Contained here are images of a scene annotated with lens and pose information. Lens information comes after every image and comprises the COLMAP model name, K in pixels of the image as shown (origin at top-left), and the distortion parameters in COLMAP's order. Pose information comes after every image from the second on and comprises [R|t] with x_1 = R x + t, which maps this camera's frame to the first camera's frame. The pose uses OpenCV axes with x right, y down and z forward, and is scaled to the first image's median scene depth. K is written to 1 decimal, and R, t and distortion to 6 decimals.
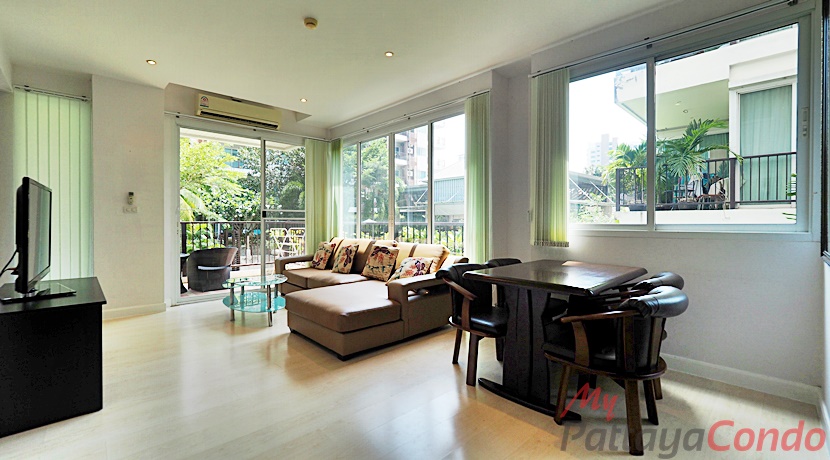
lens RADIAL K [[362.7, 0, 414.7], [0, 362.7, 222.8], [0, 0, 1]] dist [-0.001172, -0.000315]
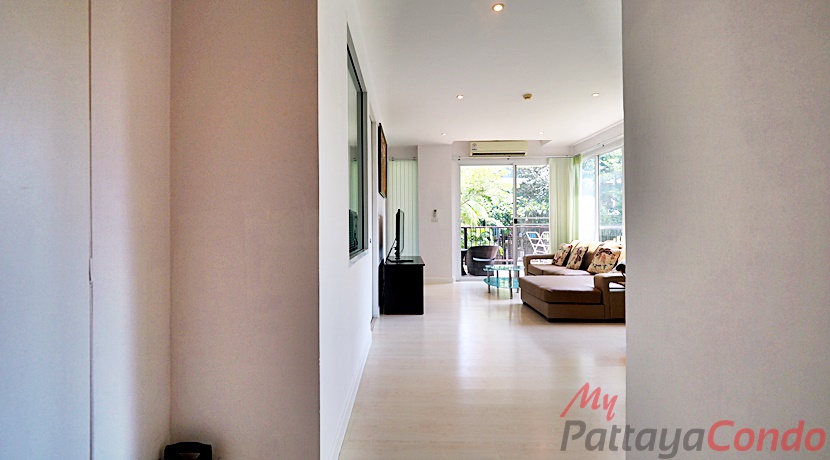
lens RADIAL K [[354.8, 0, 393.9], [0, 354.8, 224.6], [0, 0, 1]] dist [-0.001240, -0.000172]
pose [[0.705851, -0.006121, -0.708333, 0.197365], [0.000593, 0.999967, -0.008051, -0.000960], [0.708360, 0.005263, 0.705832, -0.237802]]
